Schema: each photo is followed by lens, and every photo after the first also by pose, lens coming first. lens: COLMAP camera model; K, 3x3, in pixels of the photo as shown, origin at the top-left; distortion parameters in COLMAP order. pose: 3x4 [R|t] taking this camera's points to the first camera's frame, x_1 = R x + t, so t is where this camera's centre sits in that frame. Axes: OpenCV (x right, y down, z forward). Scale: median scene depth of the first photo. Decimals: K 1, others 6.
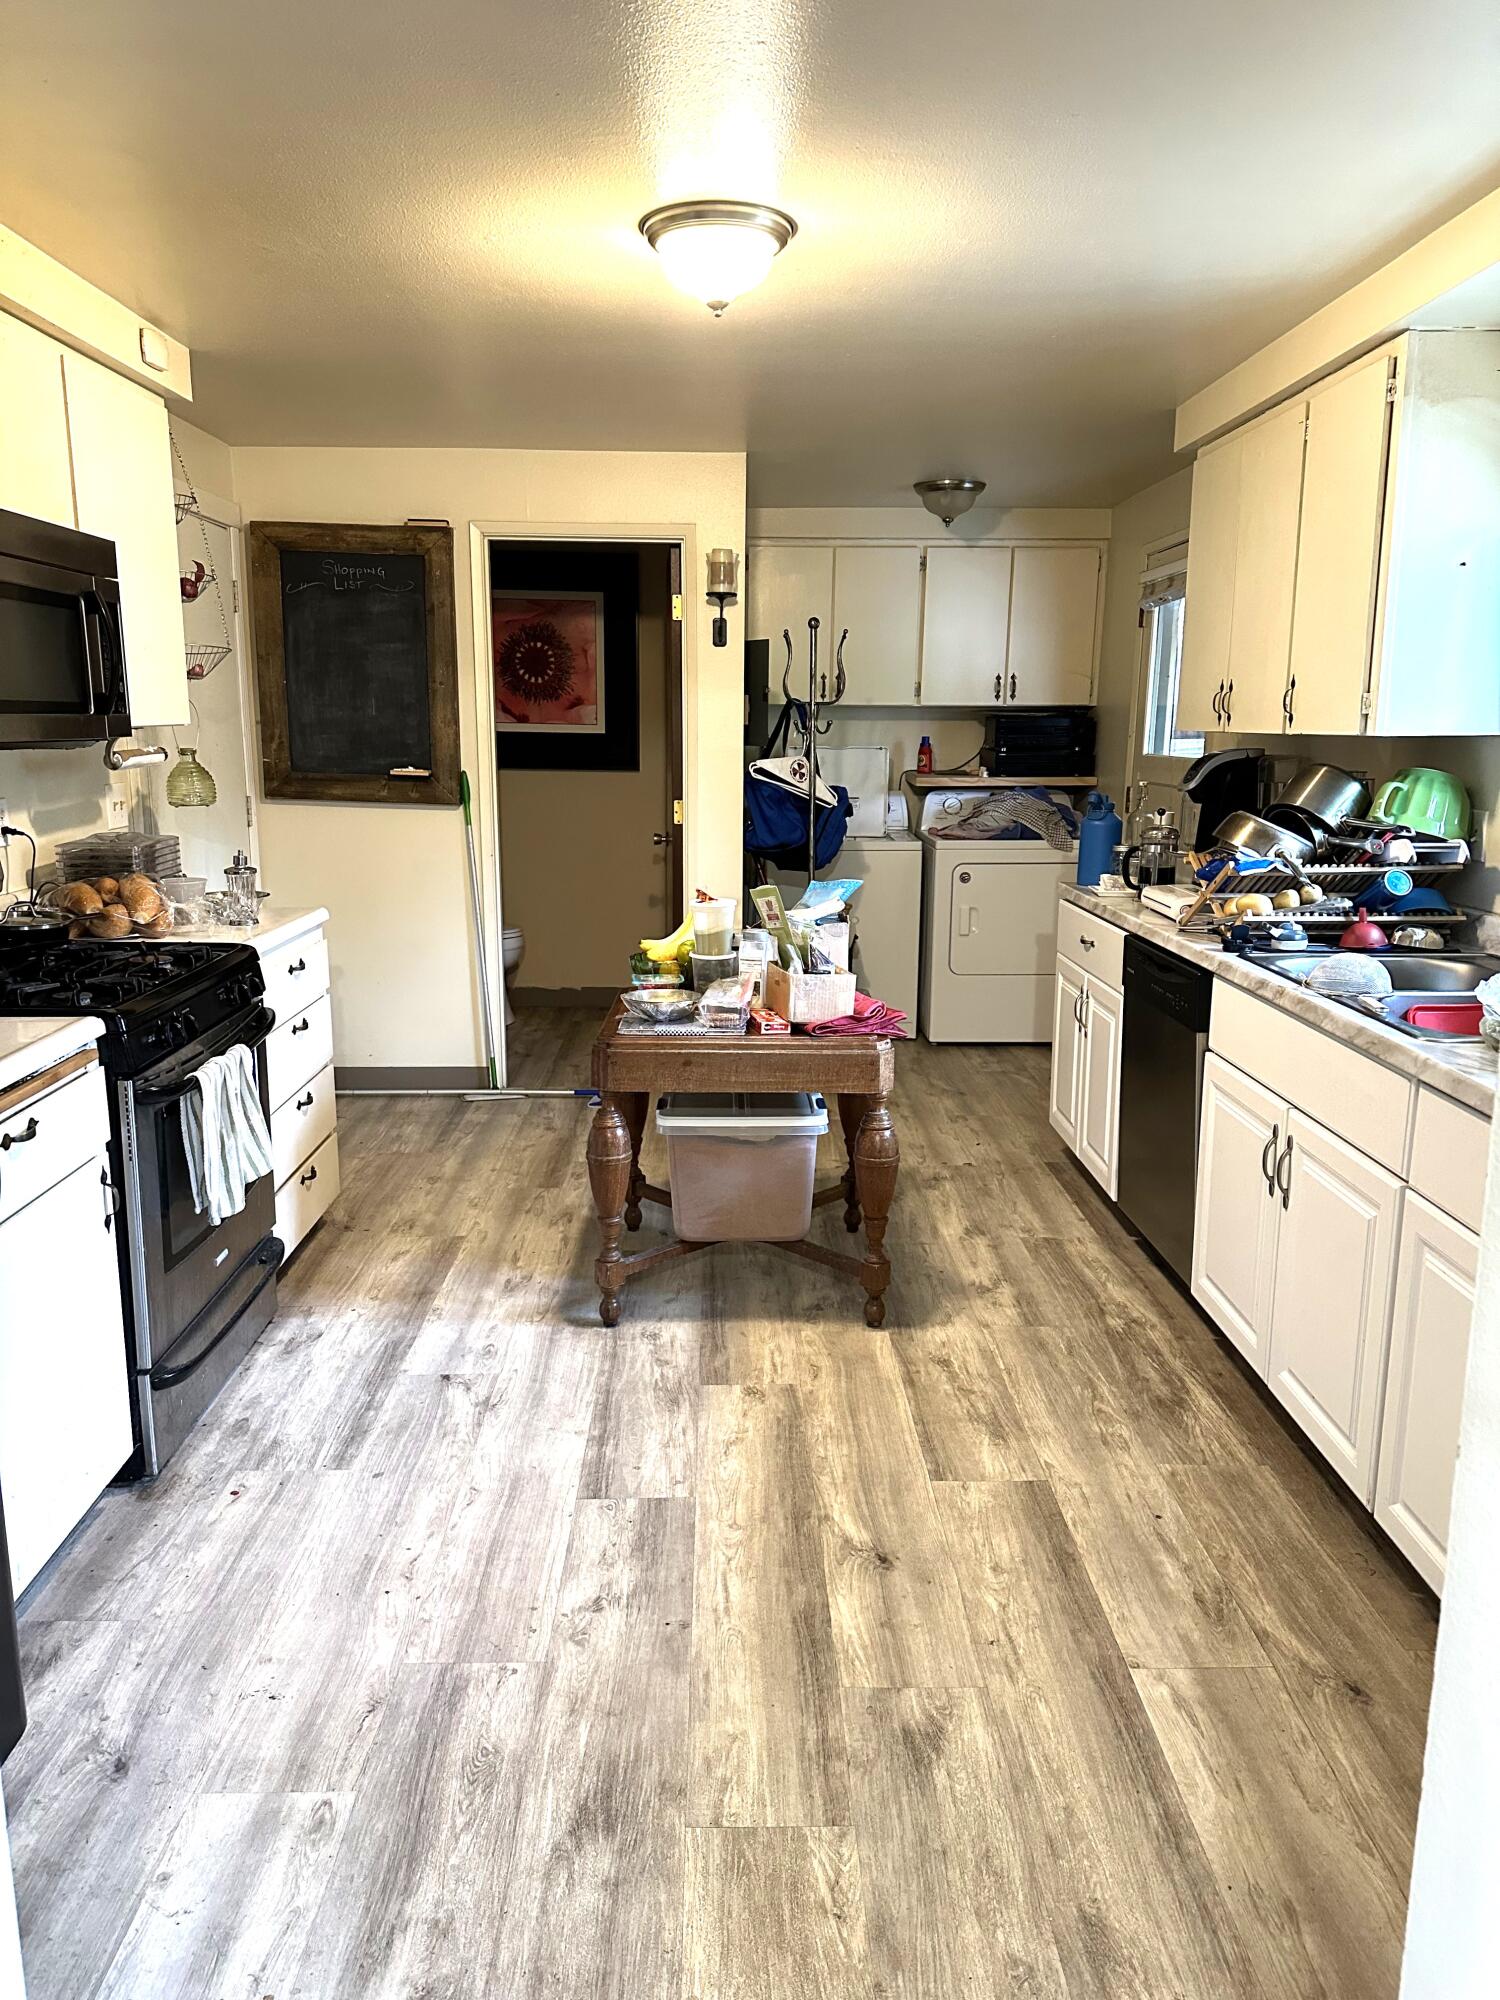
lens RADIAL K [[1424.9, 0, 750.0], [0, 1424.9, 1000.0], [0, 0, 1]] dist [0.222498, -0.354208]
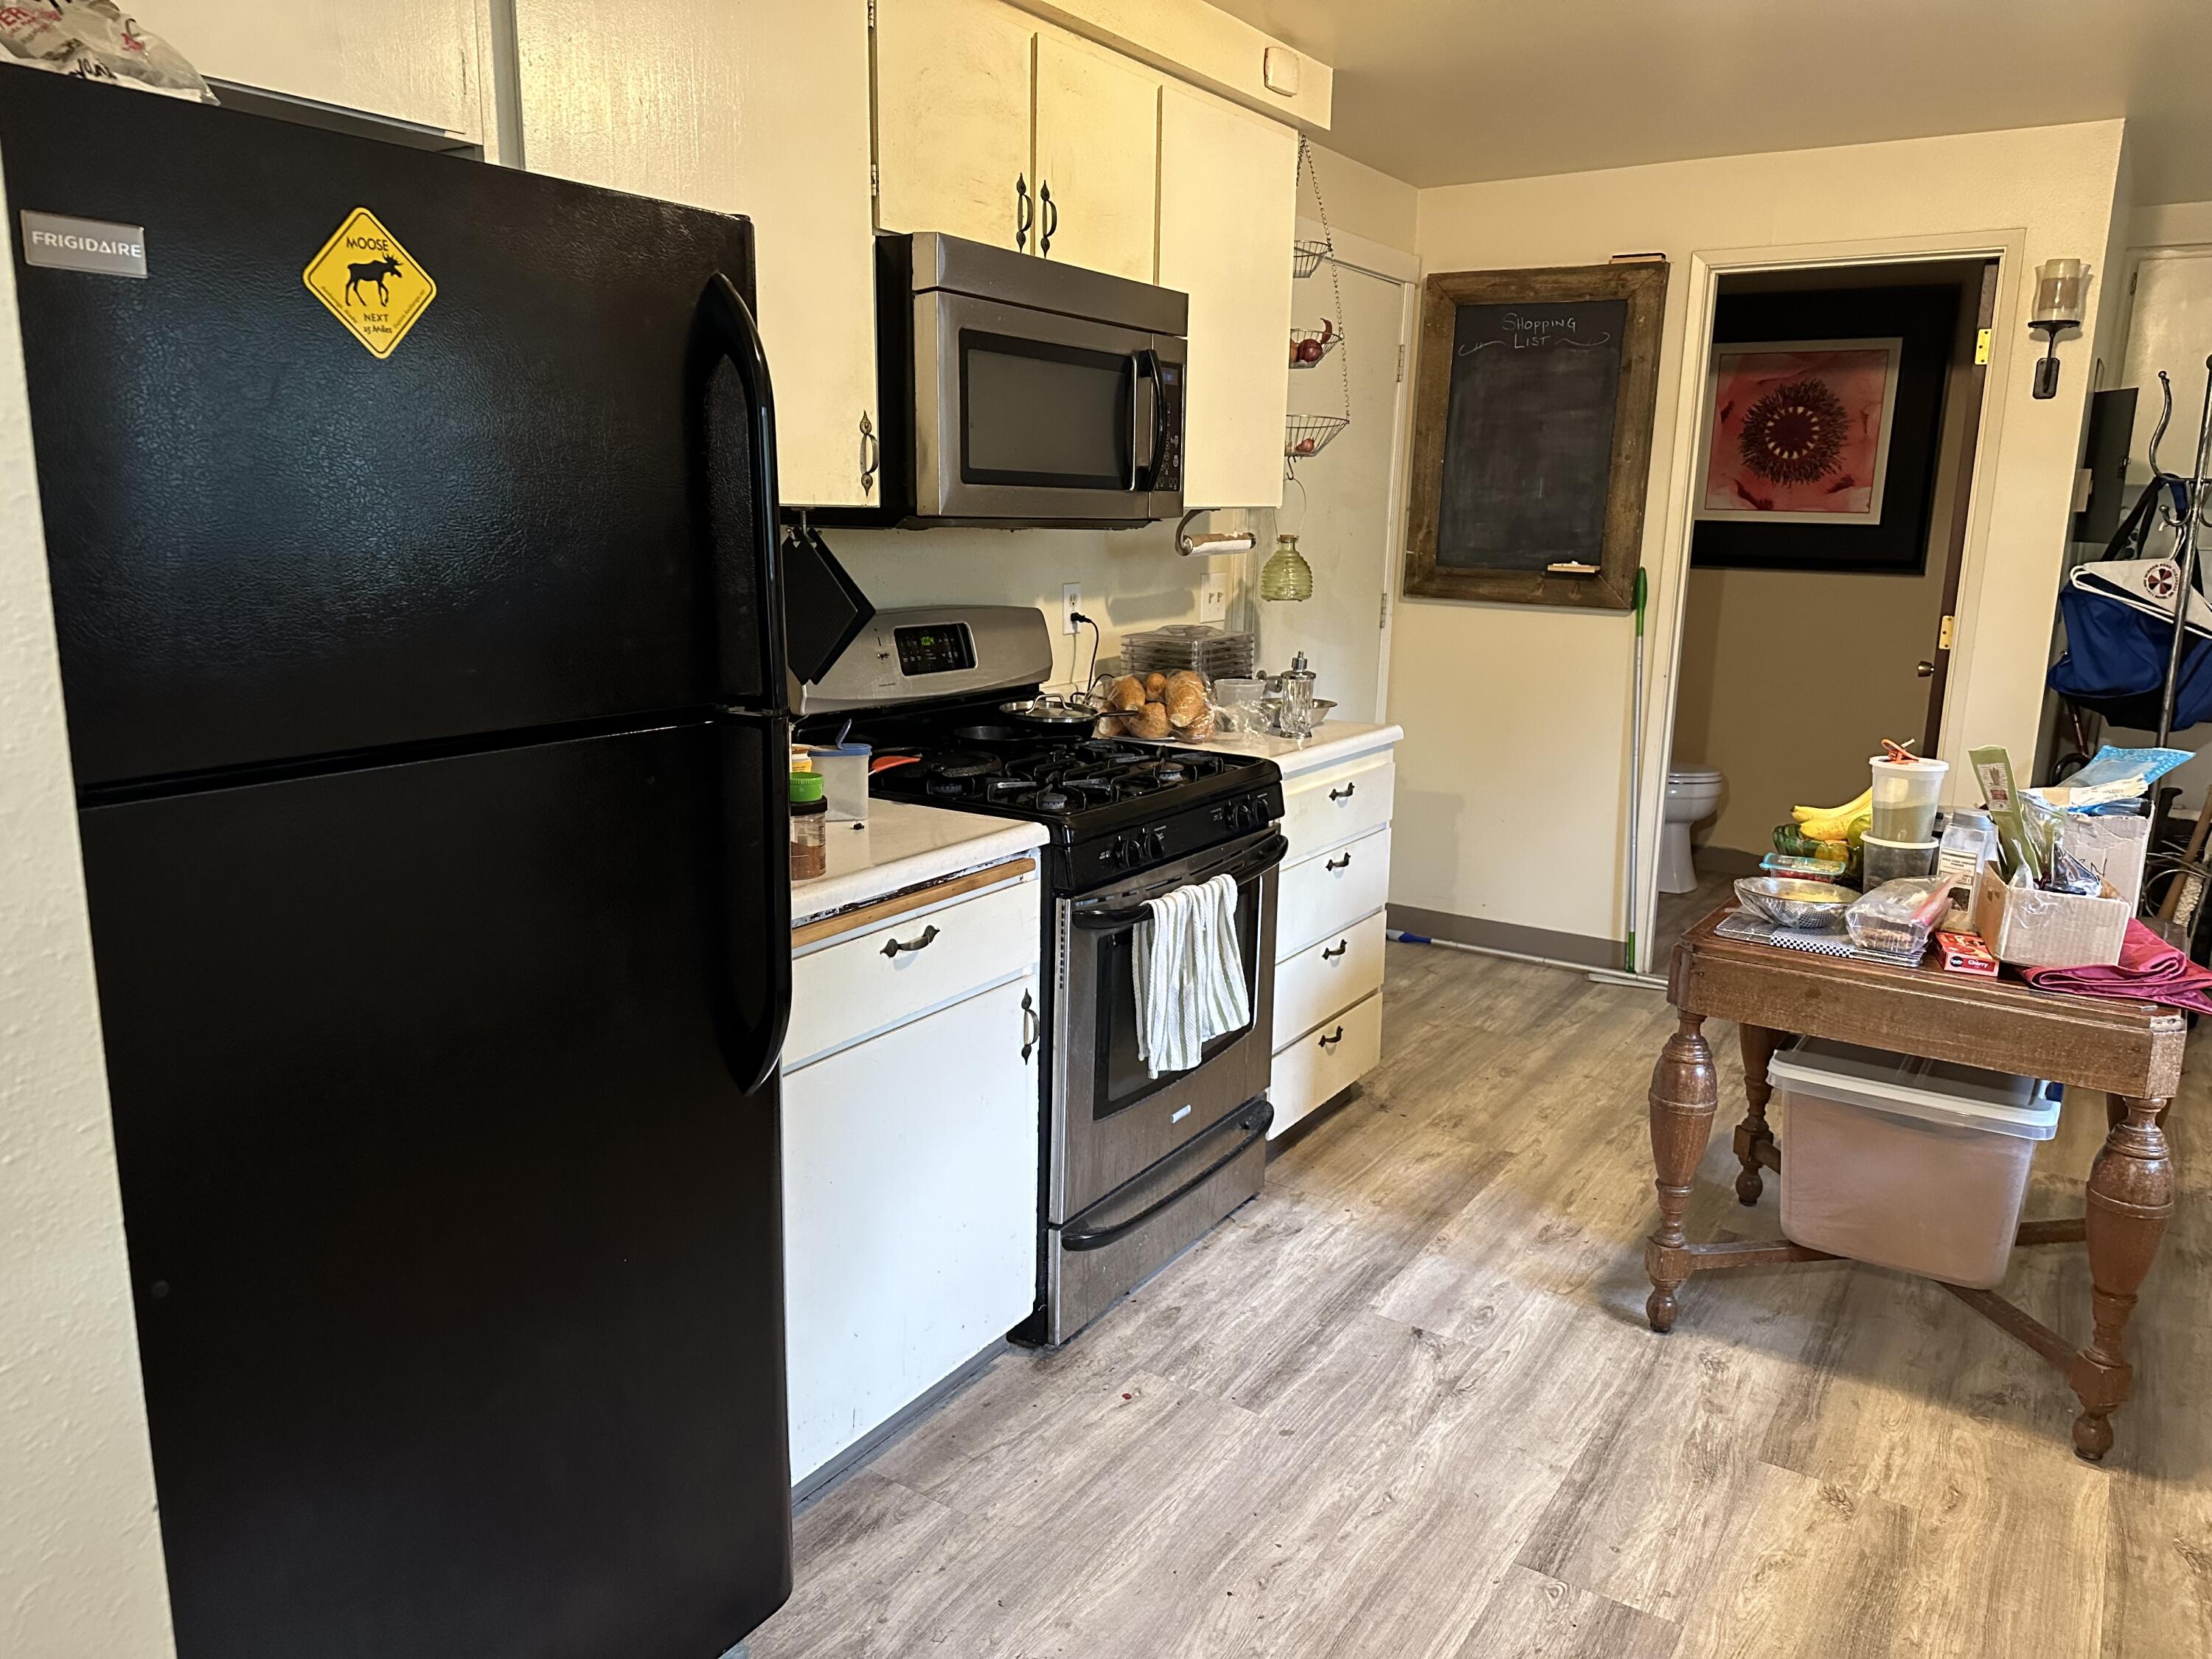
lens RADIAL K [[1585.1, 0, 1106.0], [0, 1585.1, 829.5], [0, 0, 1]] dist [0.122136, -0.148000]
pose [[0.827183, 0.125187, -0.547811, 0.083474], [-0.125023, 0.991434, 0.037782, -0.018959], [0.547849, 0.037236, 0.835748, 0.154242]]
